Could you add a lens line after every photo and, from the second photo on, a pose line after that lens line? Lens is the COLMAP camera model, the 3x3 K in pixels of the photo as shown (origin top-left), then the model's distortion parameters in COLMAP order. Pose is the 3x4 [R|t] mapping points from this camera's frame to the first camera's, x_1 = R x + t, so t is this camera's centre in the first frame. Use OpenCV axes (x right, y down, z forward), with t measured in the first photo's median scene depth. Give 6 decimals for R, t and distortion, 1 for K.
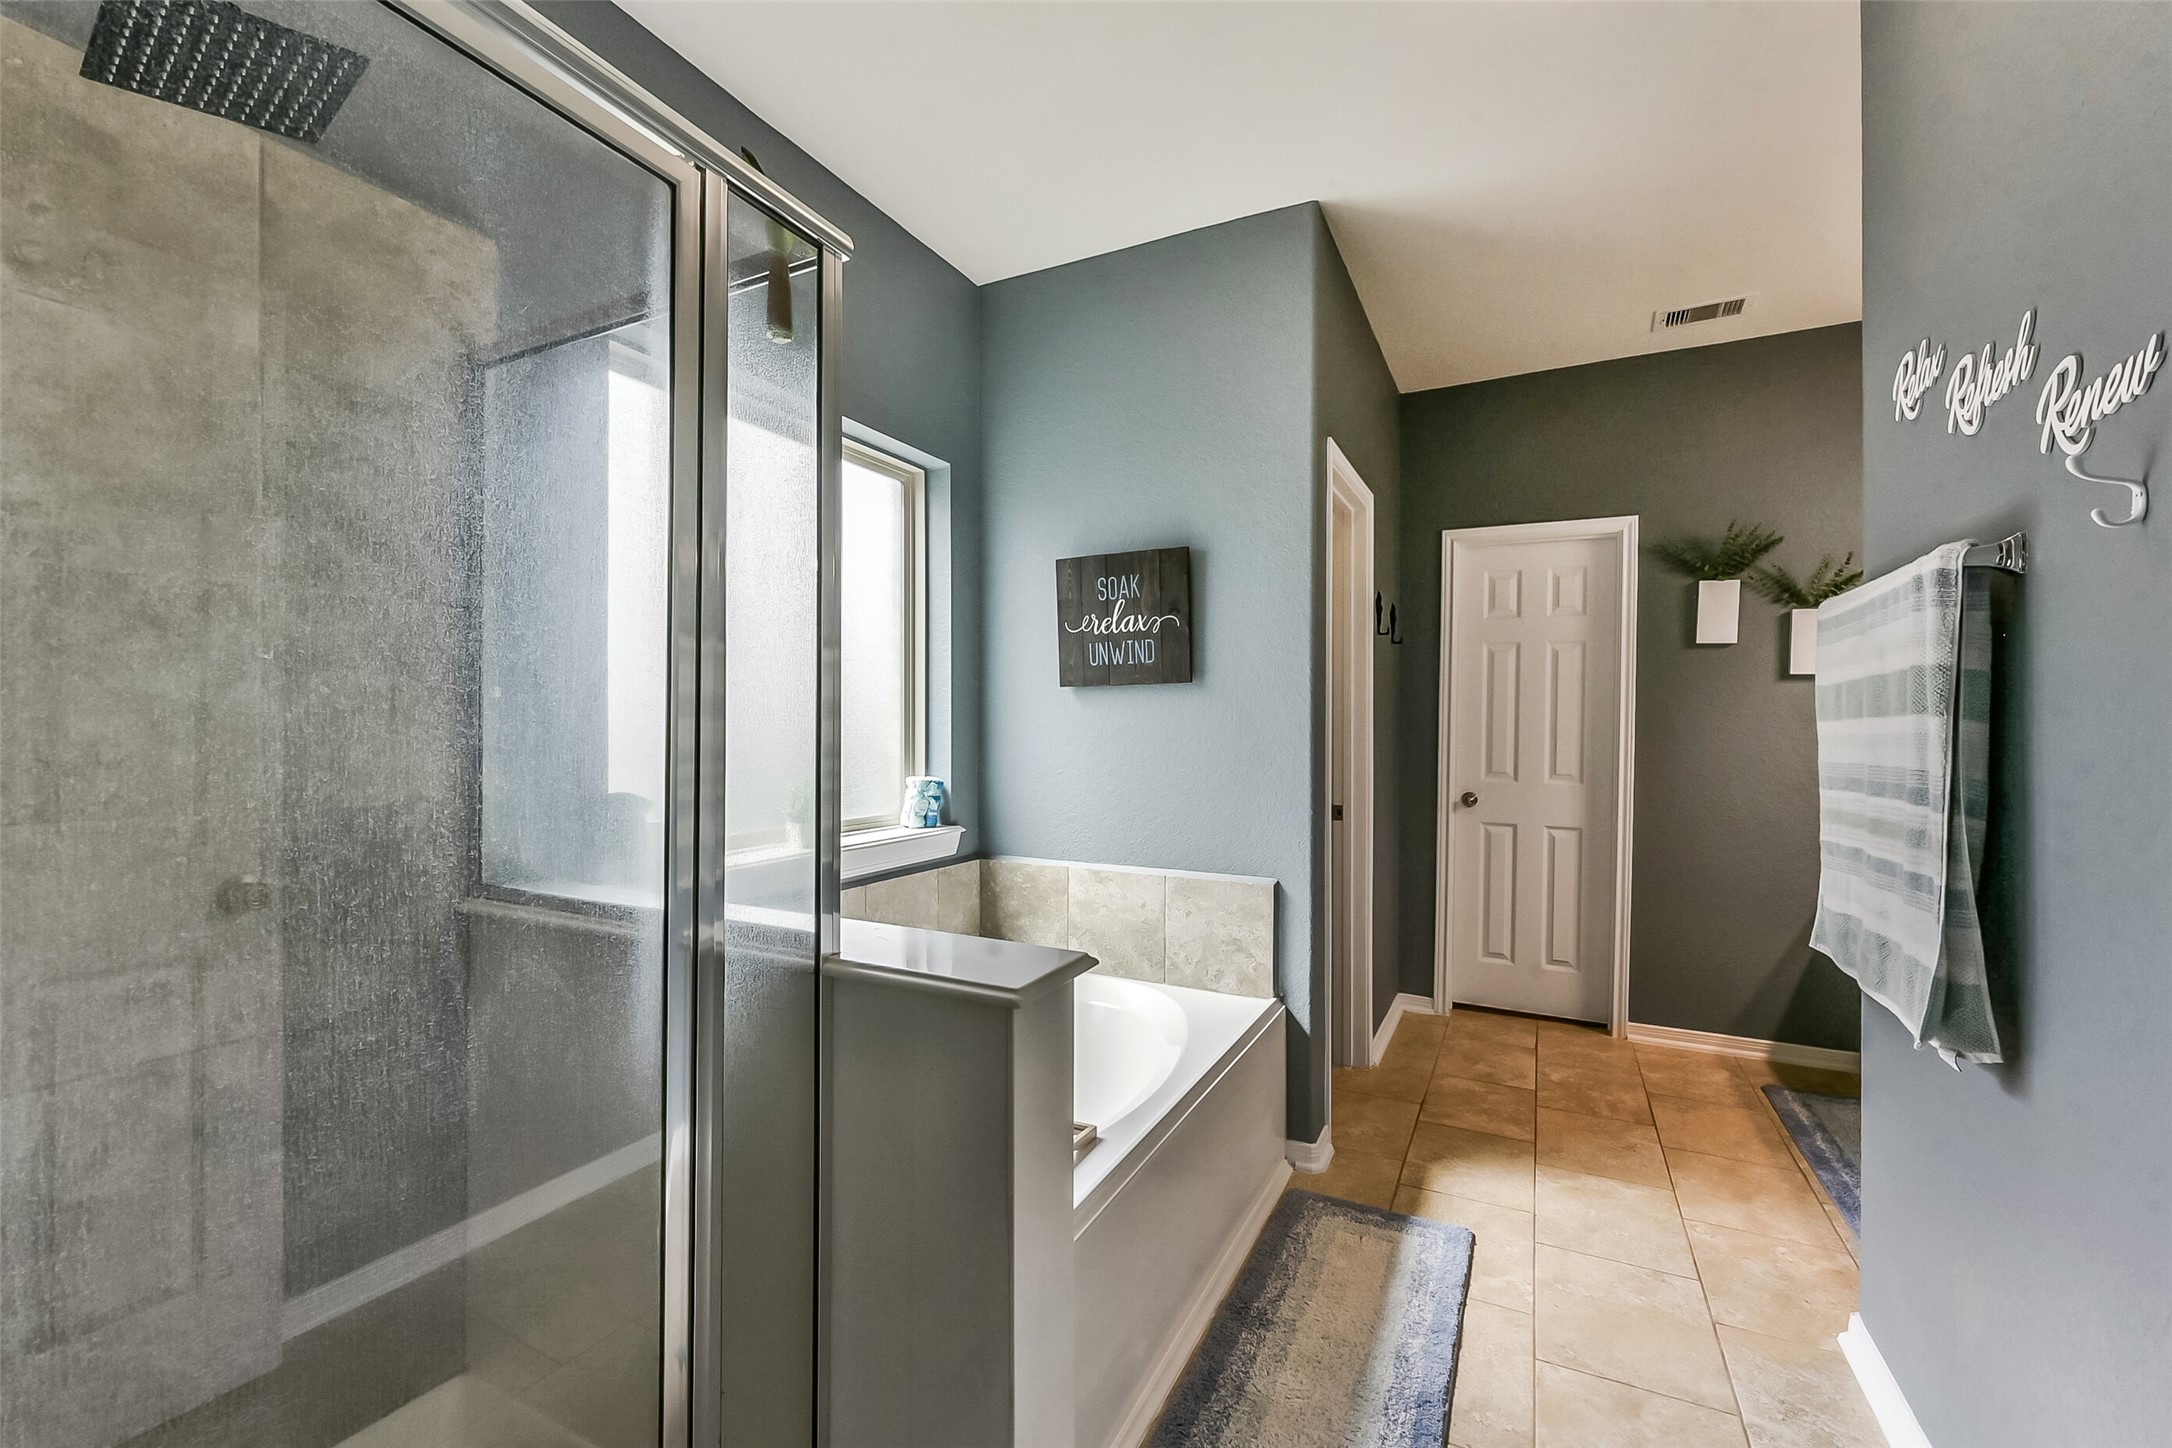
lens RADIAL K [[876.7, 0, 1092.2], [0, 876.7, 728.0], [0, 0, 1]] dist [-0.001678, -0.000312]
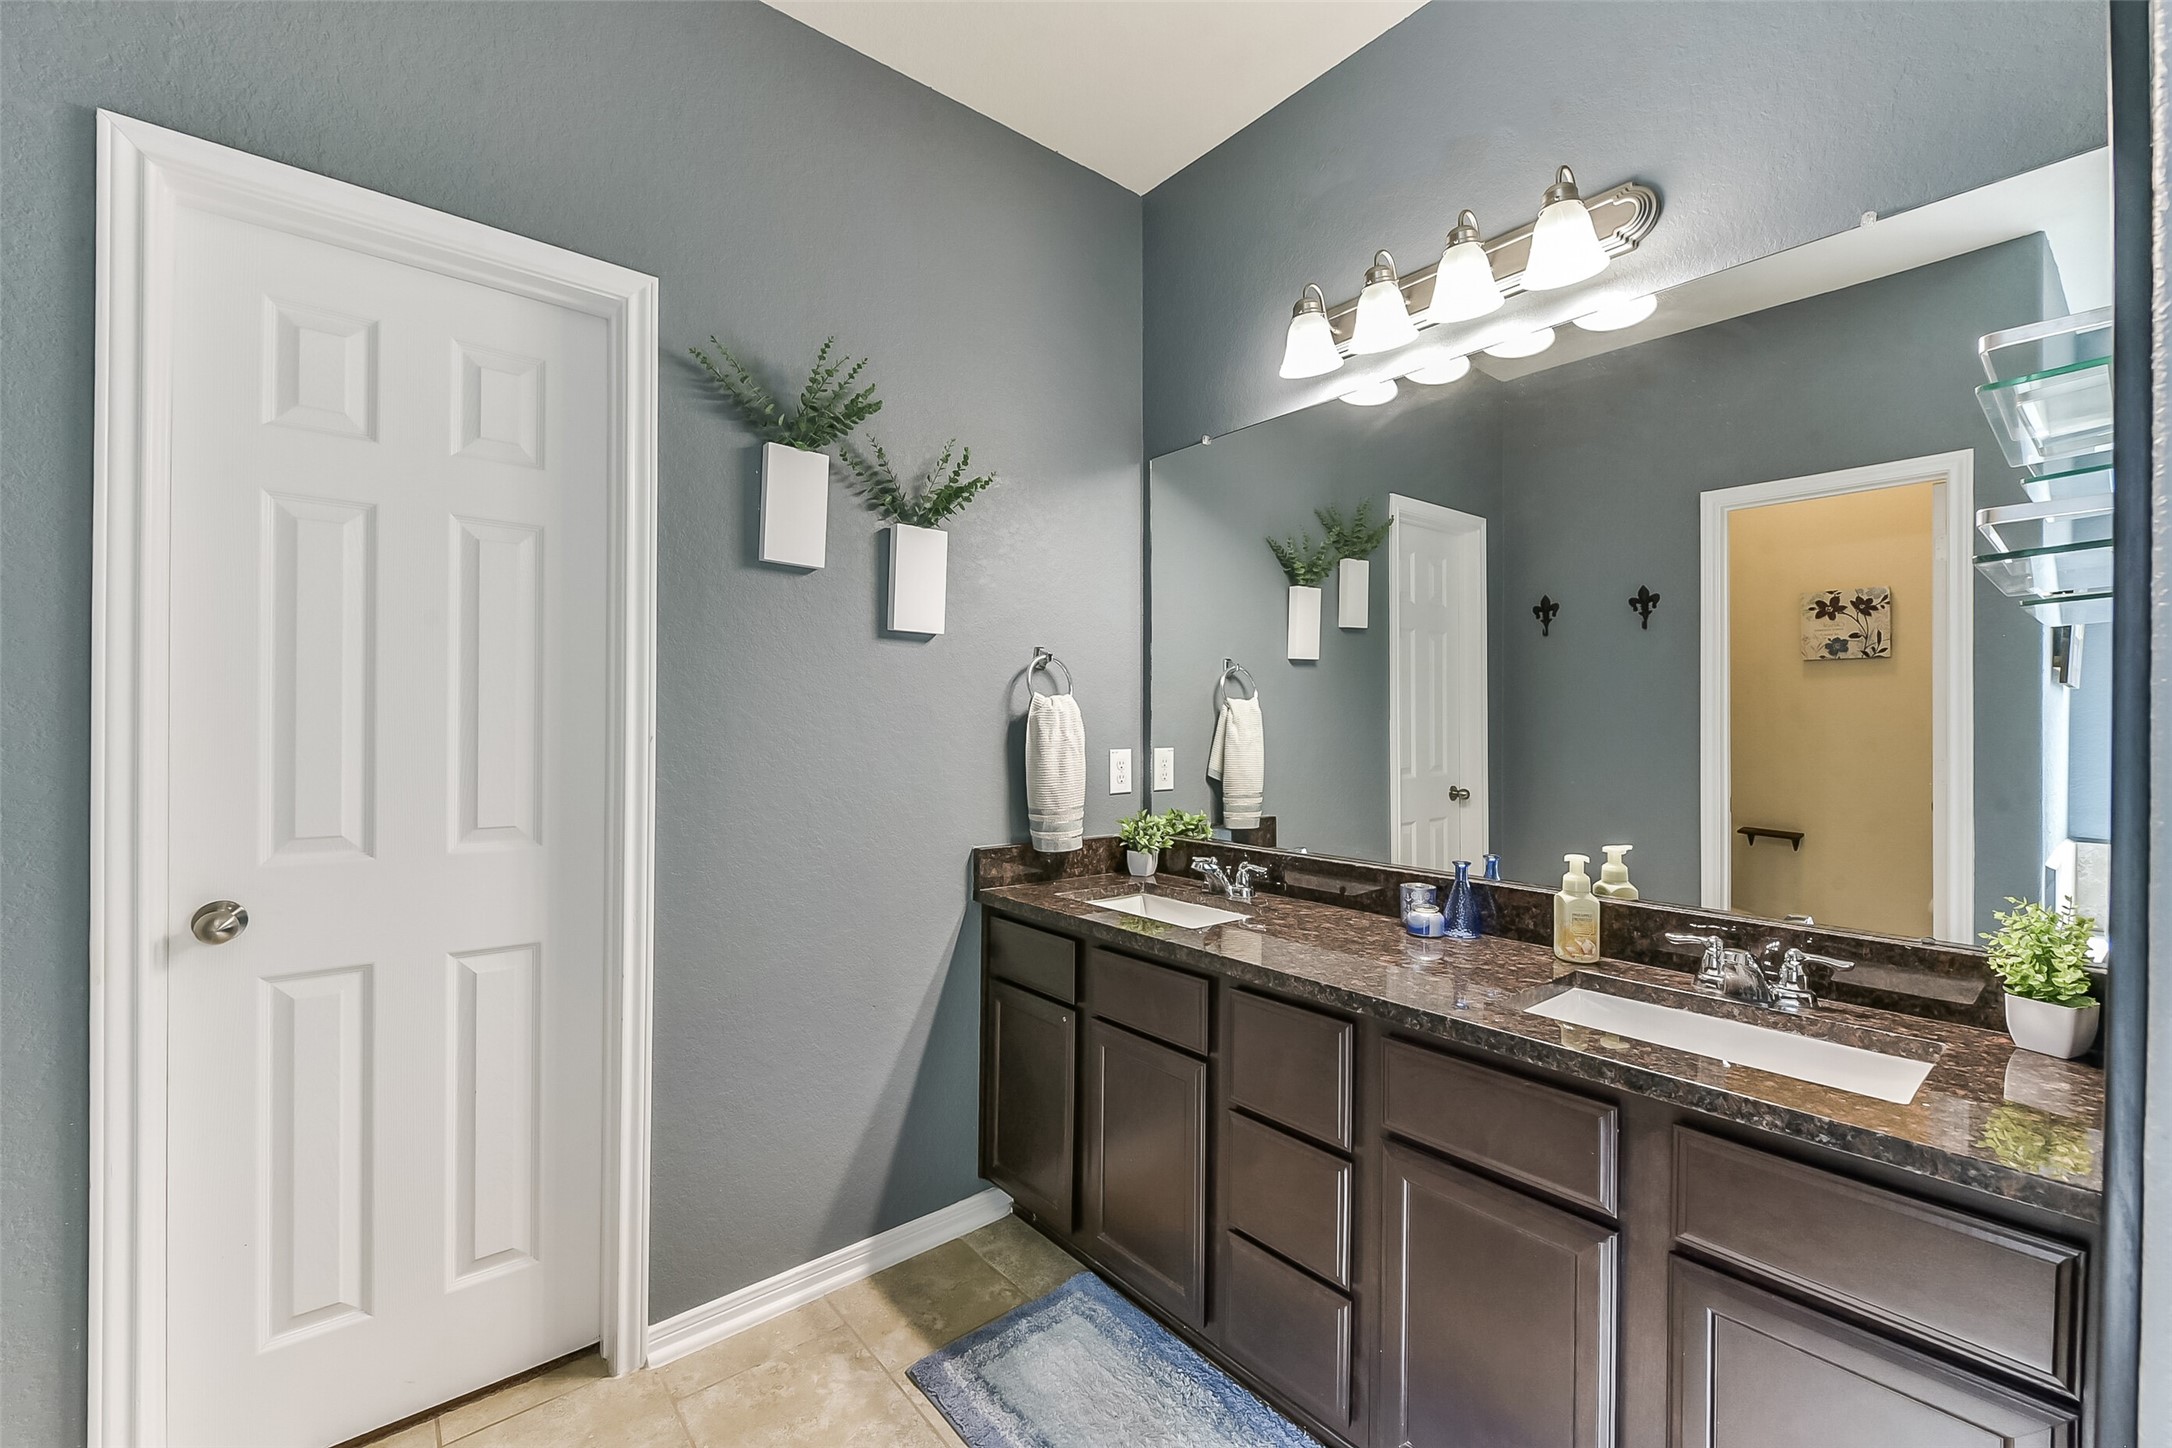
lens RADIAL K [[876.7, 0, 1092.2], [0, 876.7, 728.0], [0, 0, 1]] dist [-0.001678, -0.000312]
pose [[0.395354, -0.011178, 0.918461, 0.276773], [0.006151, 0.999936, 0.009522, 0.001697], [-0.918508, 0.001885, 0.395397, 0.601260]]
